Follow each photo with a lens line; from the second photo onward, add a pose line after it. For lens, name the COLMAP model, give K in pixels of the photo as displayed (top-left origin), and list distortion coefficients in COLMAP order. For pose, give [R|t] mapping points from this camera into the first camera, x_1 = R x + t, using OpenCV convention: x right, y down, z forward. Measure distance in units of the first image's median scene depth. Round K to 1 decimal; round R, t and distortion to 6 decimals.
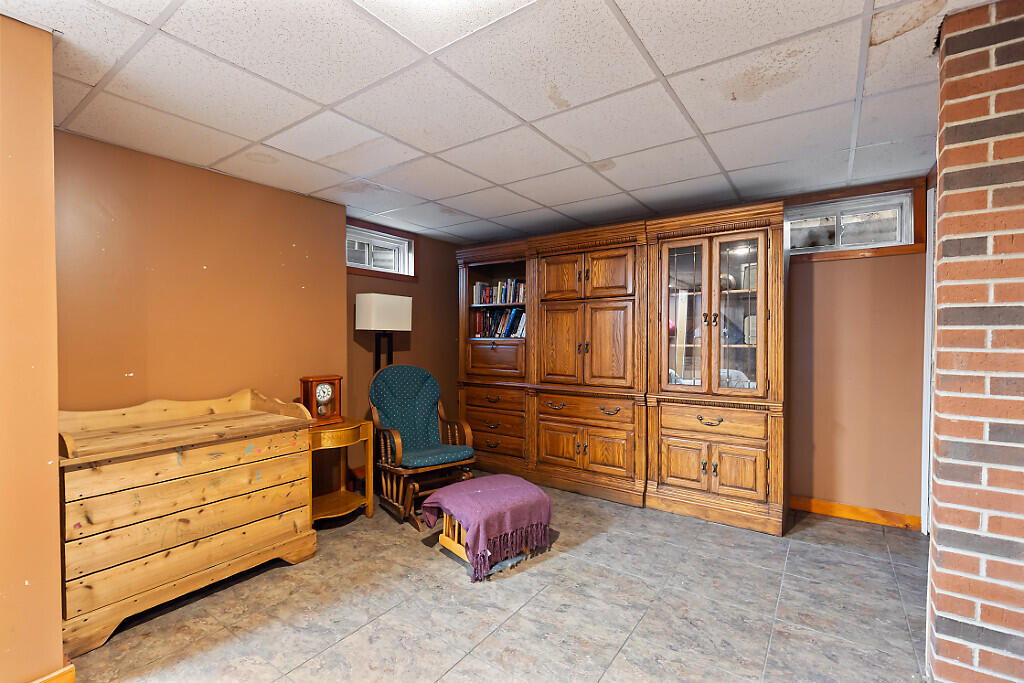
lens RADIAL K [[463.3, 0, 510.4], [0, 463.3, 342.2], [0, 0, 1]] dist [0.003463, 0.000264]
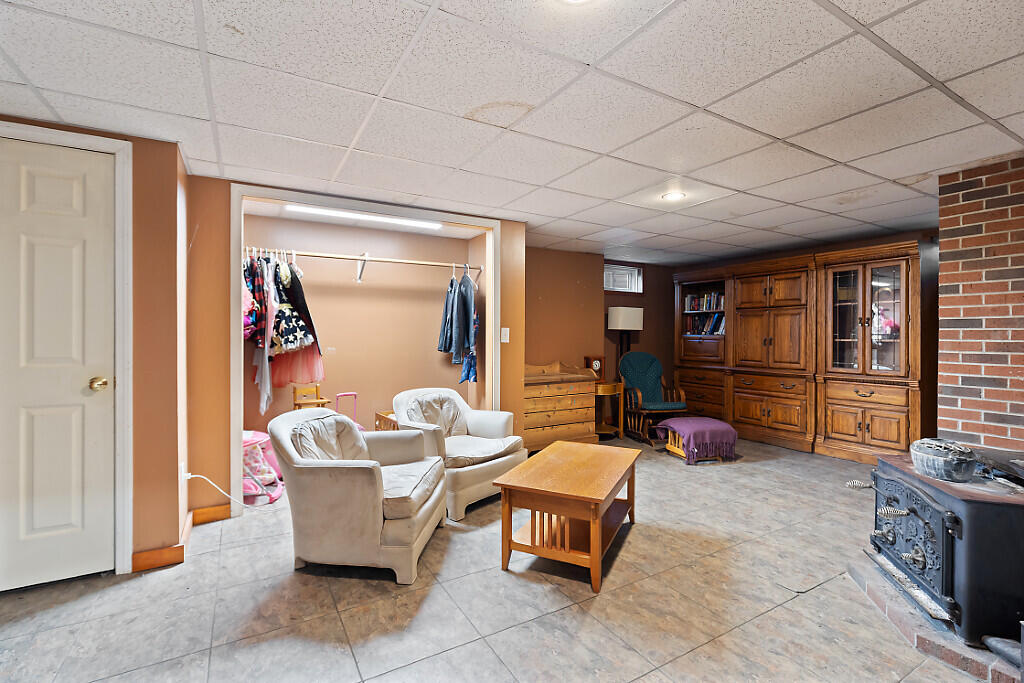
lens RADIAL K [[463.3, 0, 511.1], [0, 463.3, 333.5], [0, 0, 1]] dist [0.003463, 0.000264]
pose [[0.908658, 0.002028, -0.417537, 0.039910], [-0.007748, 0.999898, -0.012004, 0.011390], [0.417470, 0.014142, 0.908580, -0.724810]]
